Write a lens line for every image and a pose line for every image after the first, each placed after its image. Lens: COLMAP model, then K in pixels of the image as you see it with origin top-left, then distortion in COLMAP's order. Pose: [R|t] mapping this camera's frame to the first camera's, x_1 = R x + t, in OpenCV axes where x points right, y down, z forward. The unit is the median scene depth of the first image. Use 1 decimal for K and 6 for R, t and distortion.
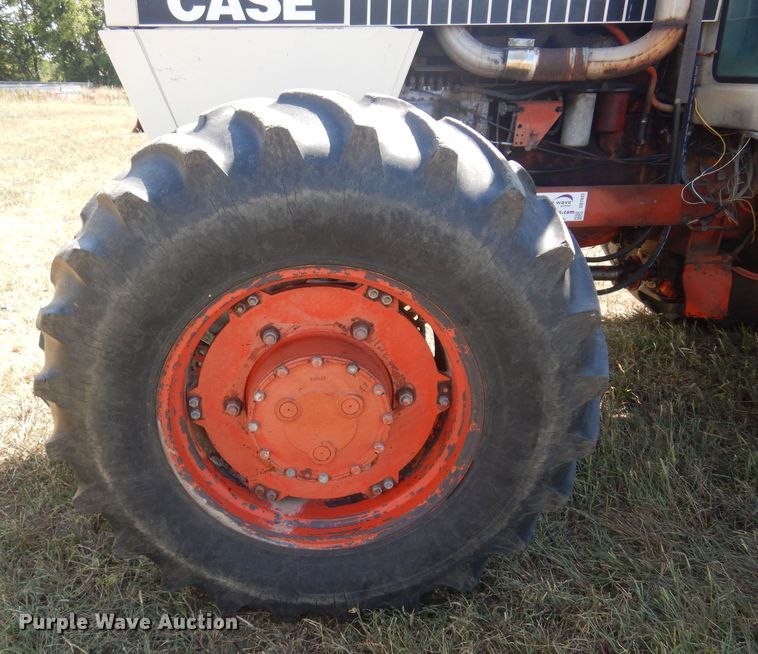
lens RADIAL K [[646.6, 0, 299.1], [0, 646.6, 344.6], [0, 0, 1]] dist [0.010636, 0.010803]
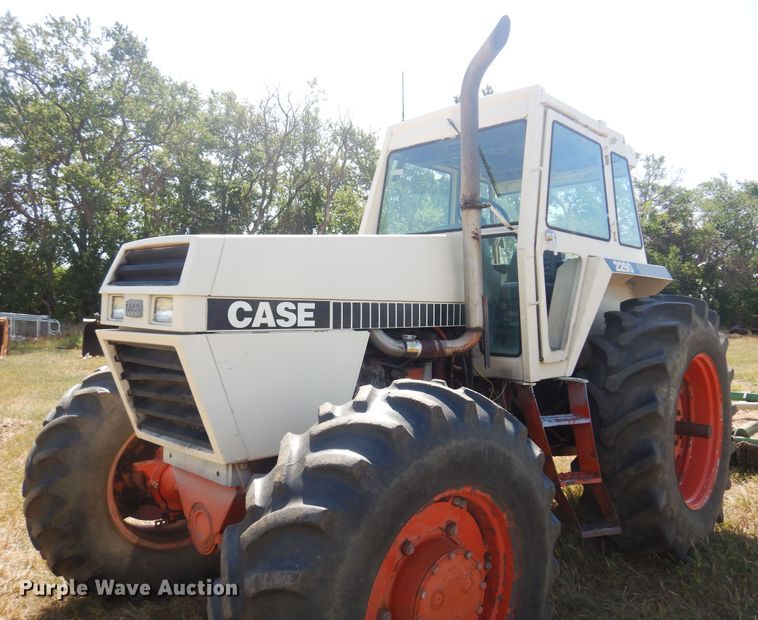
lens RADIAL K [[590.8, 0, 381.1], [0, 590.8, 322.6], [0, 0, 1]] dist [0.013680, 0.003250]
pose [[0.748344, 0.001667, 0.663309, -0.830357], [0.246701, 0.927561, -0.280659, -0.107546], [-0.615727, 0.373669, 0.693723, -0.021946]]
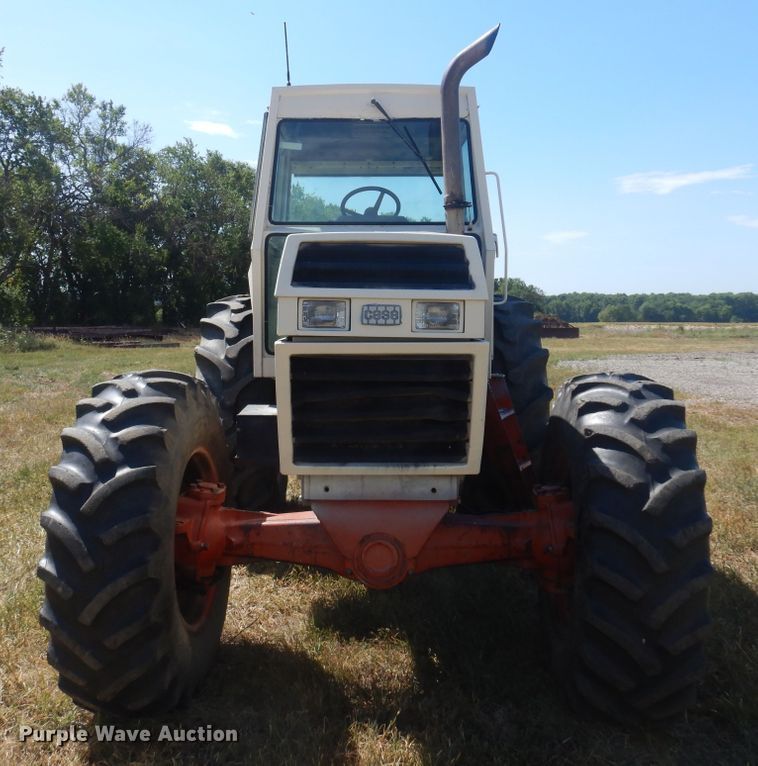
lens RADIAL K [[804.4, 0, 348.8], [0, 804.4, 361.1], [0, 0, 1]] dist [0.013990, -0.006513]
pose [[0.092357, -0.058127, 0.994028, -1.952331], [0.388287, 0.921366, 0.017802, -0.629422], [-0.916899, 0.384324, 0.107664, 1.185398]]
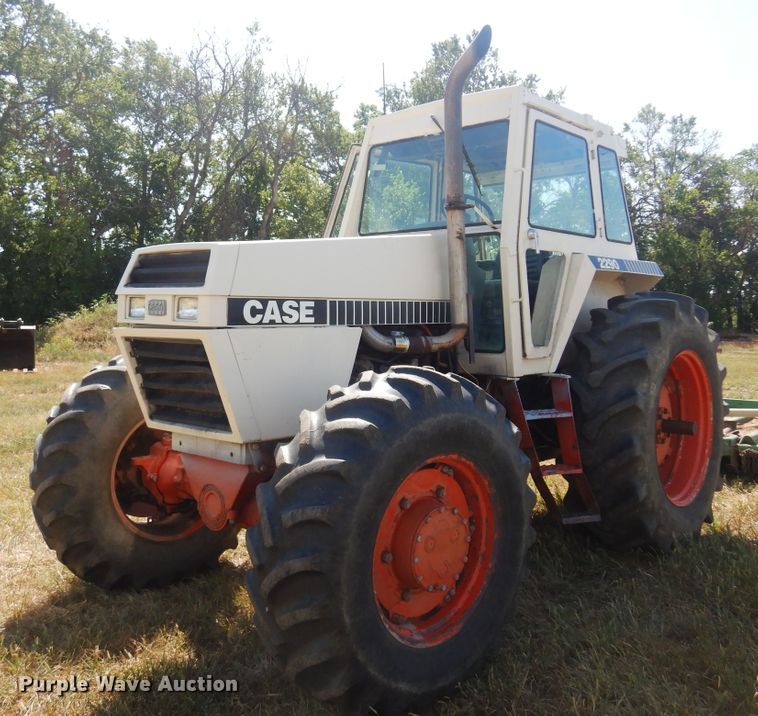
lens RADIAL K [[755.1, 0, 349.8], [0, 755.1, 342.0], [0, 0, 1]] dist [0.004848, 0.014697]
pose [[0.739559, -0.015934, 0.672903, -1.299198], [0.258095, 0.930017, -0.261639, 0.062691], [-0.621643, 0.367170, 0.691915, -0.367828]]
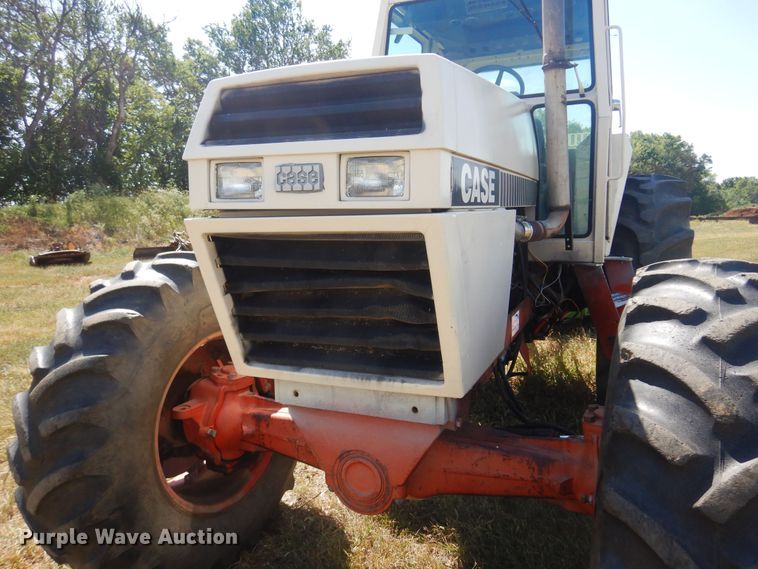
lens RADIAL K [[542.6, 0, 377.4], [0, 542.6, 291.8], [0, 0, 1]] dist [0.008545, 0.001888]
pose [[0.464320, -0.133805, 0.875502, -1.006561], [0.364771, 0.929679, -0.051370, -0.426293], [-0.807062, 0.343210, 0.480477, 0.851203]]
